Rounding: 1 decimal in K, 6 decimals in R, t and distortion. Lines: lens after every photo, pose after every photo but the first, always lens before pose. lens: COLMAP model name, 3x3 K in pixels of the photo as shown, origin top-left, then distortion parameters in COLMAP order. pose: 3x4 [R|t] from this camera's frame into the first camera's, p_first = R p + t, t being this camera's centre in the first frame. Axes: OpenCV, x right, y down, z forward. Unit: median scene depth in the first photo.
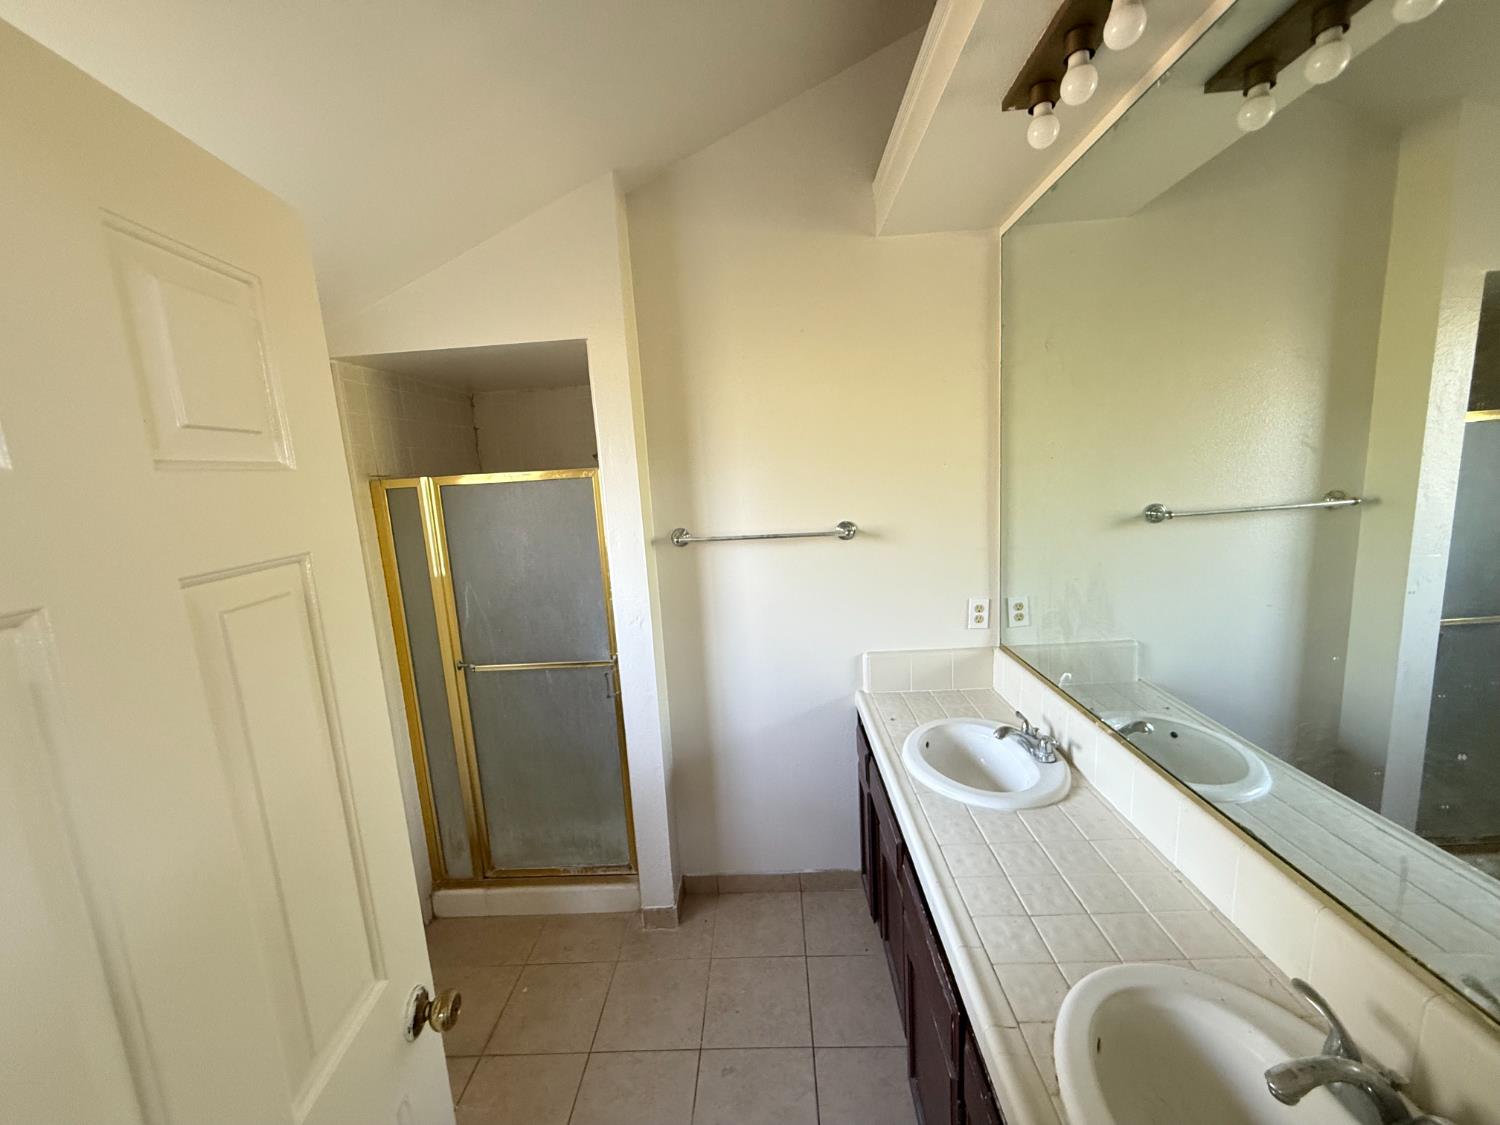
lens RADIAL K [[598.0, 0, 751.7], [0, 598.0, 563.9], [0, 0, 1]] dist [0.000058, 0.000303]
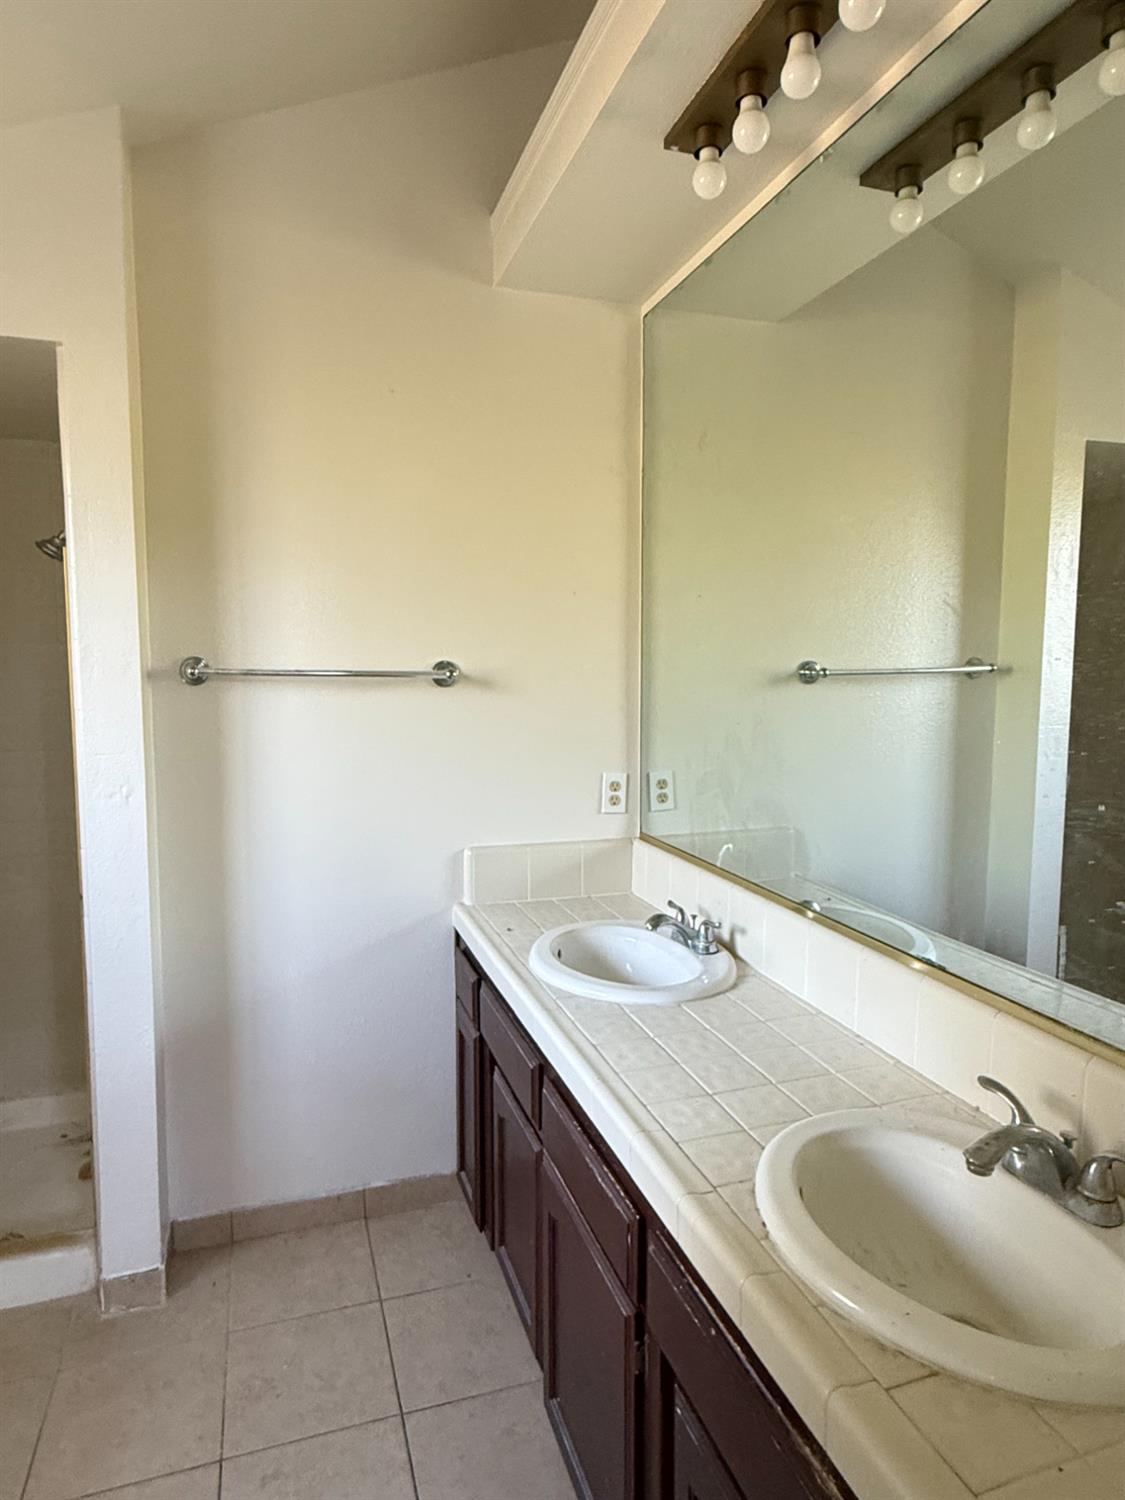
lens RADIAL K [[900.6, 0, 561.1], [0, 900.6, 748.1], [0, 0, 1]] dist [-0.006770, 0.003091]
pose [[0.937003, 0.028853, 0.348128, -0.094772], [-0.001320, 0.996868, -0.079070, 0.132675], [-0.349319, 0.073630, 0.934106, -0.055087]]
